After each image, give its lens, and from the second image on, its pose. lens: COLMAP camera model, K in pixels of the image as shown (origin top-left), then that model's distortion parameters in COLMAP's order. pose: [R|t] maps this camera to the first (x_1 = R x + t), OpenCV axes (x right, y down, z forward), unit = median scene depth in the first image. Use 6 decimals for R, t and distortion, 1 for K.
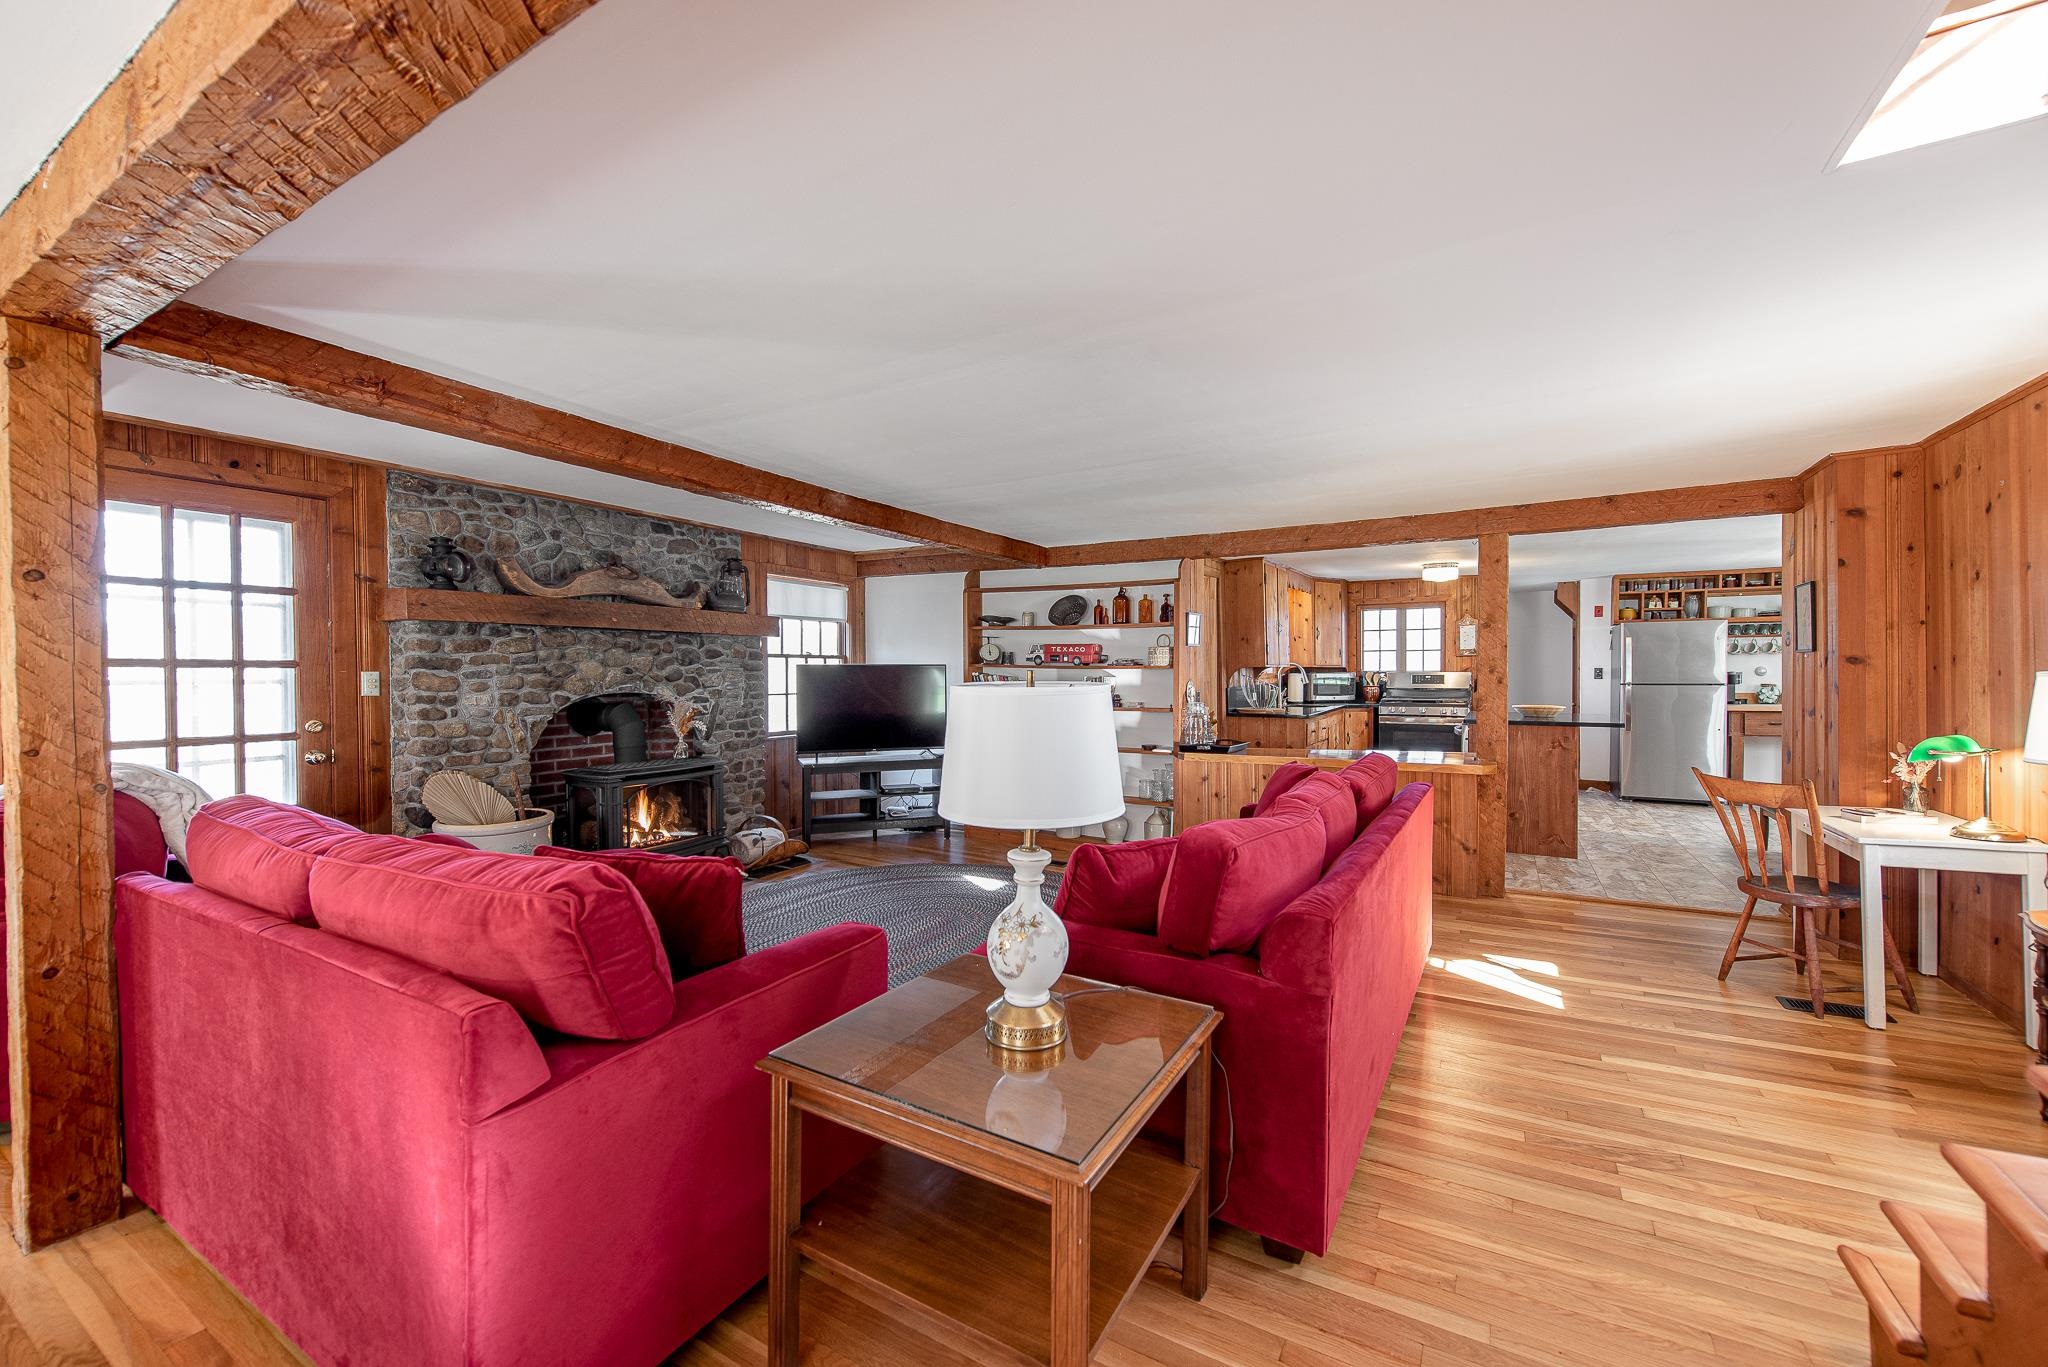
lens RADIAL K [[820.8, 0, 1025.1], [0, 820.8, 680.0], [0, 0, 1]] dist [-0.003198, -0.000405]
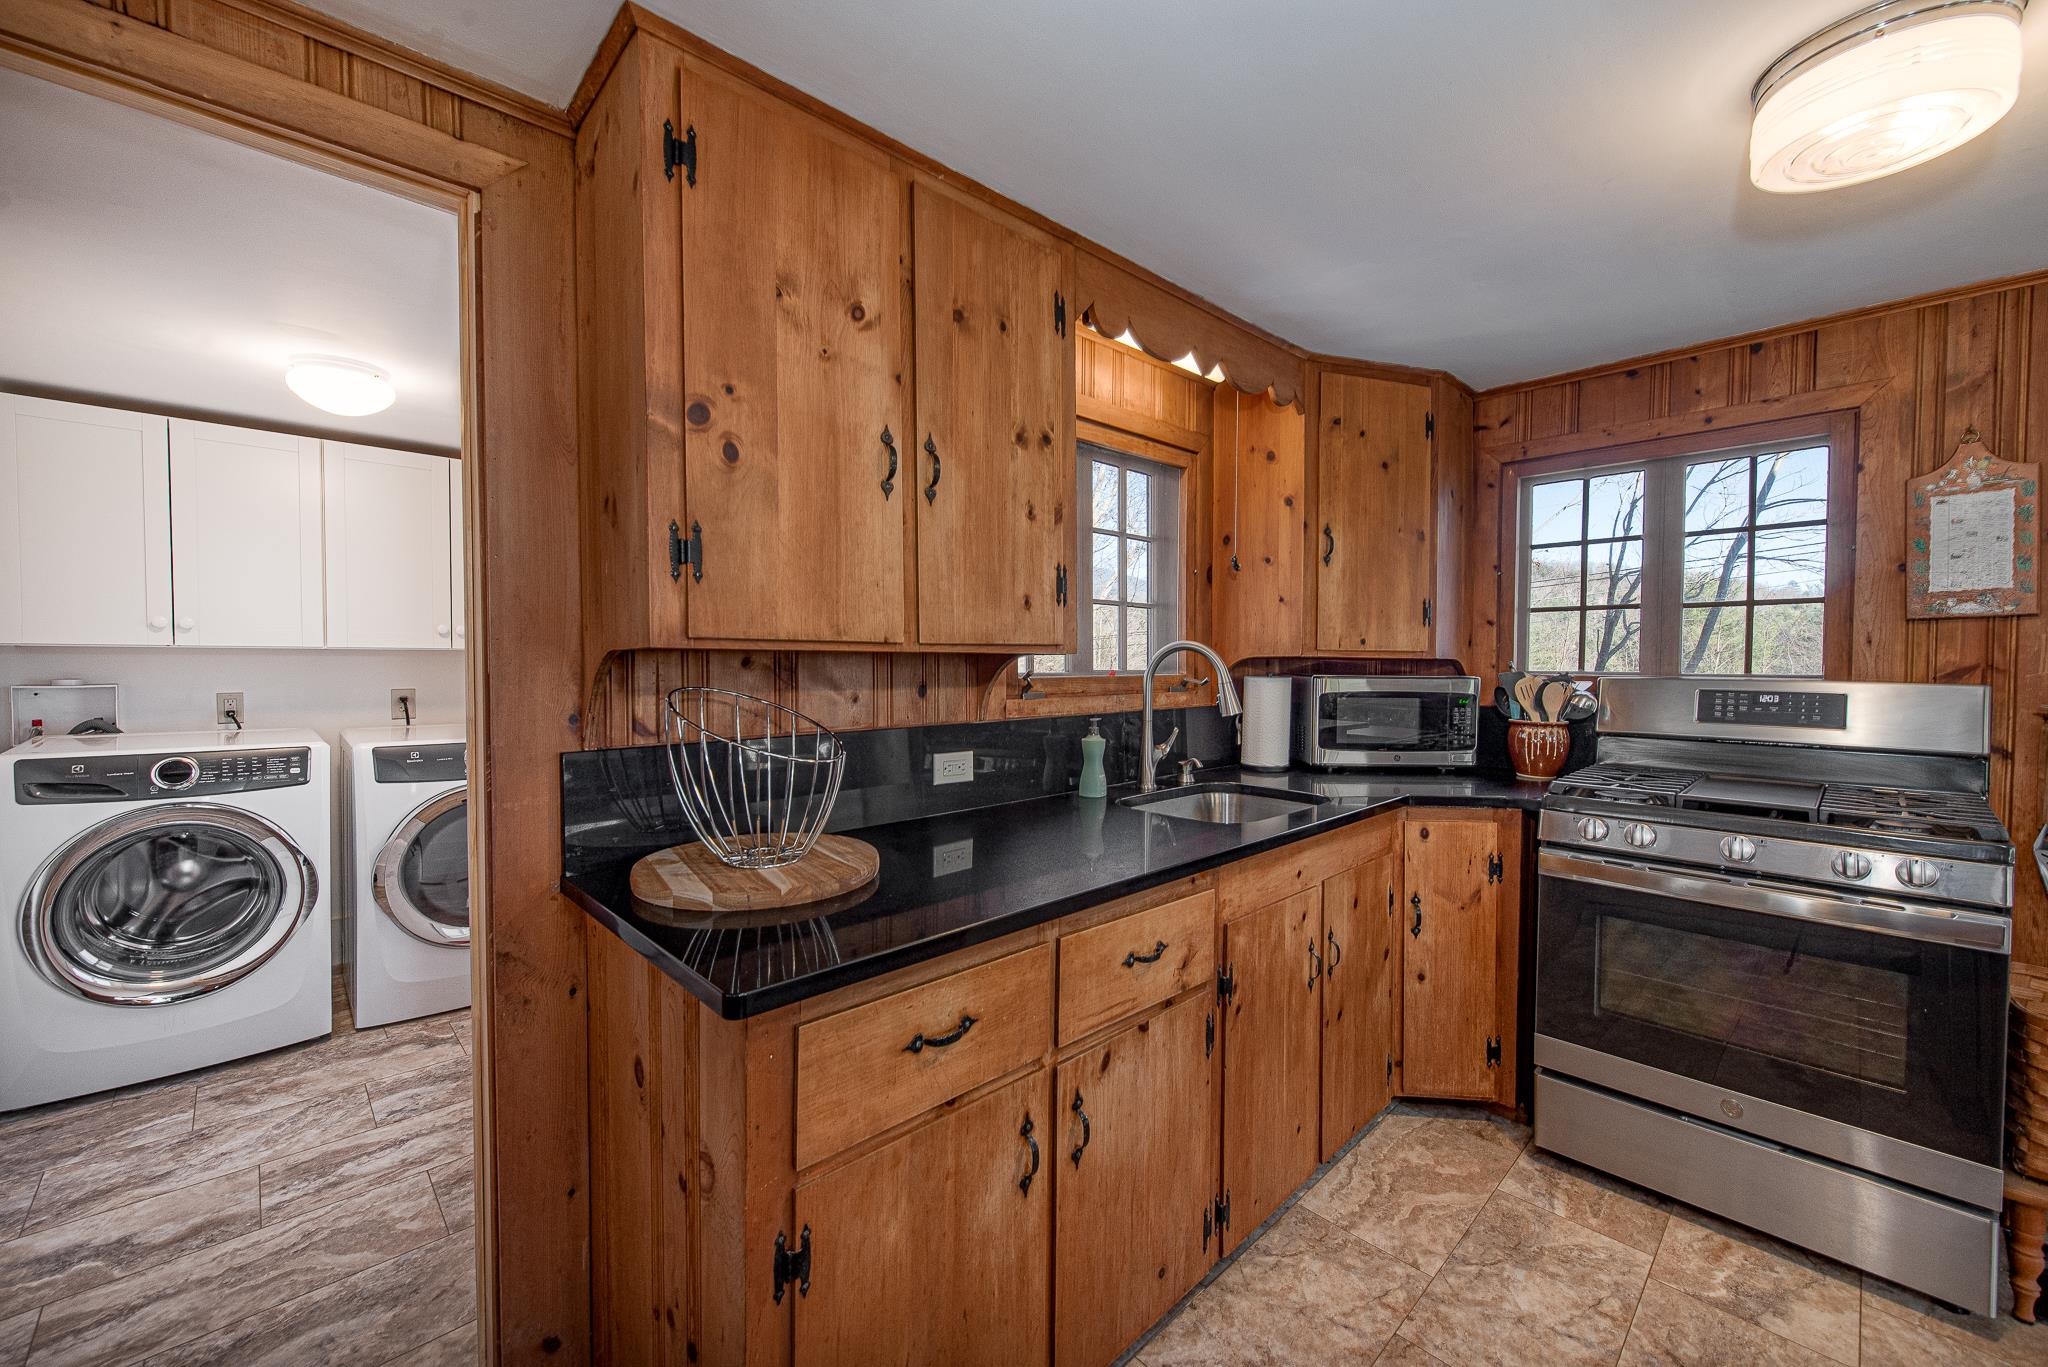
lens RADIAL K [[820.8, 0, 1025.2], [0, 820.8, 677.9], [0, 0, 1]] dist [-0.003198, -0.000405]
pose [[0.963284, 0.021586, -0.267617, 0.326598], [-0.018140, 0.999718, 0.015342, -0.010937], [0.267872, -0.009924, 0.963403, 0.672614]]
